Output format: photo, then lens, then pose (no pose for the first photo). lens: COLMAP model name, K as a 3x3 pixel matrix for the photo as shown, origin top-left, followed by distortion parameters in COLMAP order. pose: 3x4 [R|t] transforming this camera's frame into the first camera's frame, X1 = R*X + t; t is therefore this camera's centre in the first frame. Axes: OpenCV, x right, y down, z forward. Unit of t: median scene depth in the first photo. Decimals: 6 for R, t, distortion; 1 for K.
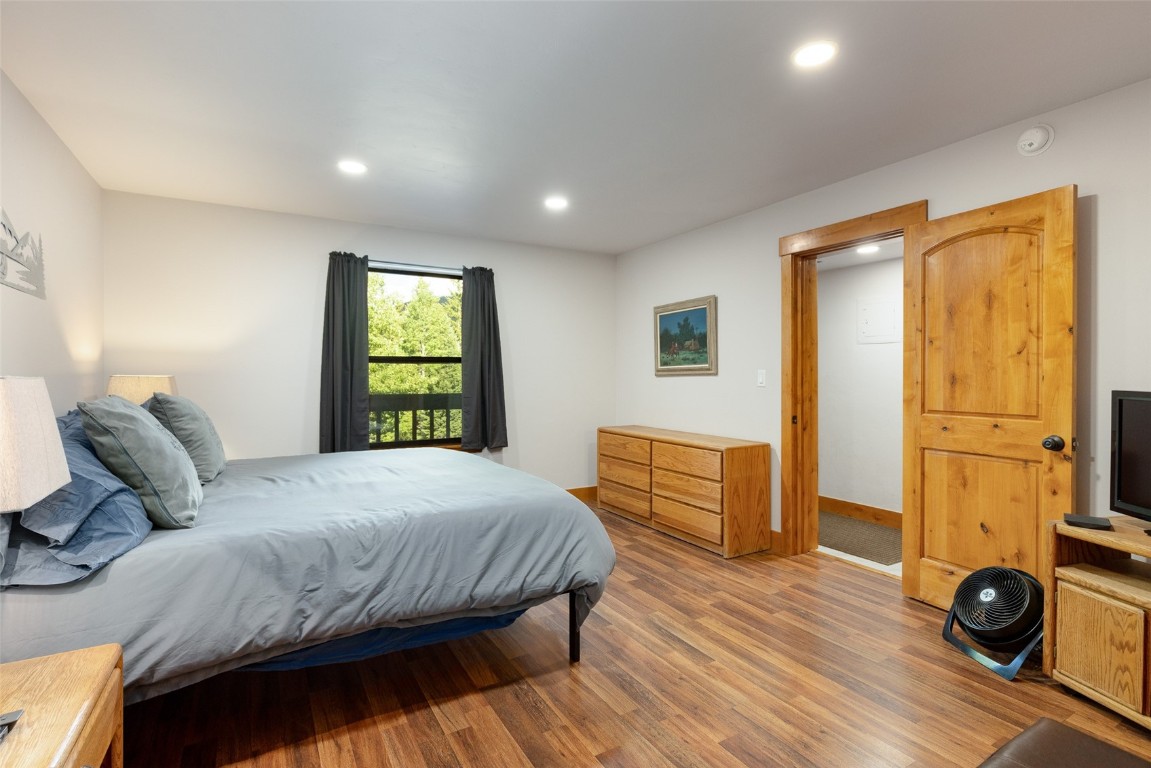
lens RADIAL K [[533.4, 0, 576.9], [0, 533.4, 380.7], [0, 0, 1]] dist [0.000293, 0.000041]
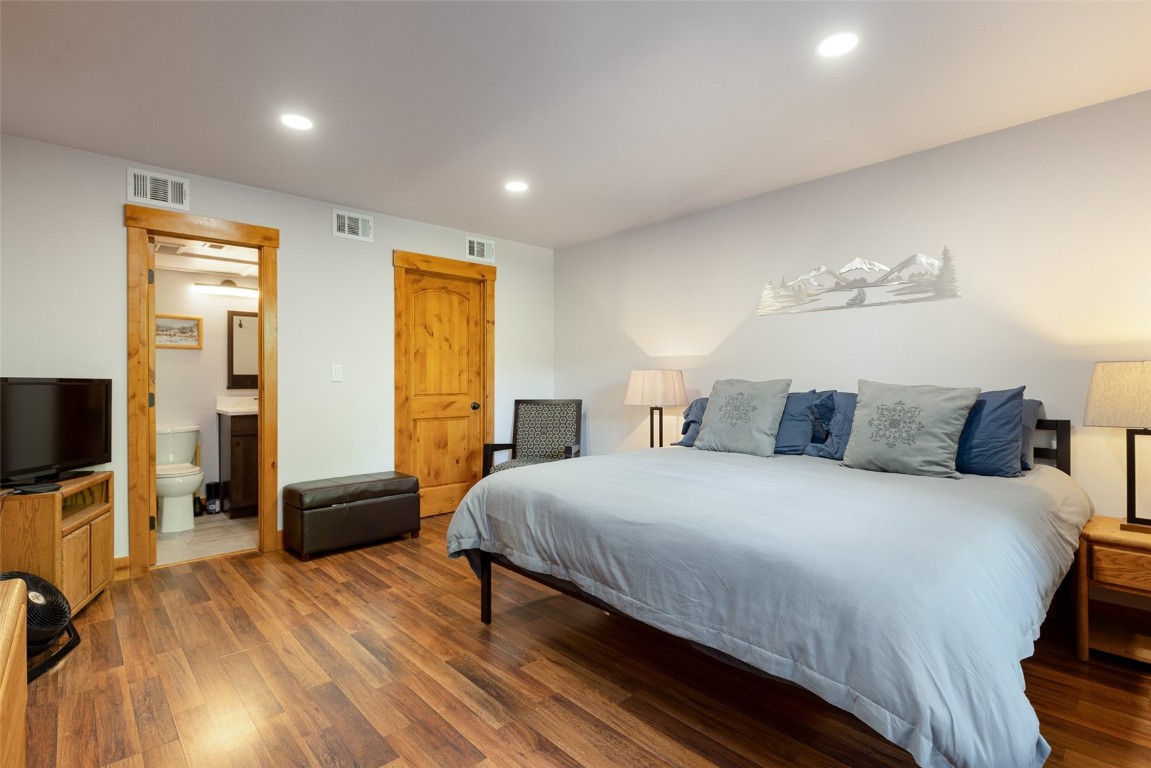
lens RADIAL K [[533.4, 0, 576.0], [0, 533.4, 381.1], [0, 0, 1]] dist [0.000293, 0.000041]
pose [[-0.975658, 0.002551, -0.219283, 0.057792], [0.000724, 0.999964, 0.008411, 0.019462], [0.219297, 0.008047, -0.975625, 2.219887]]
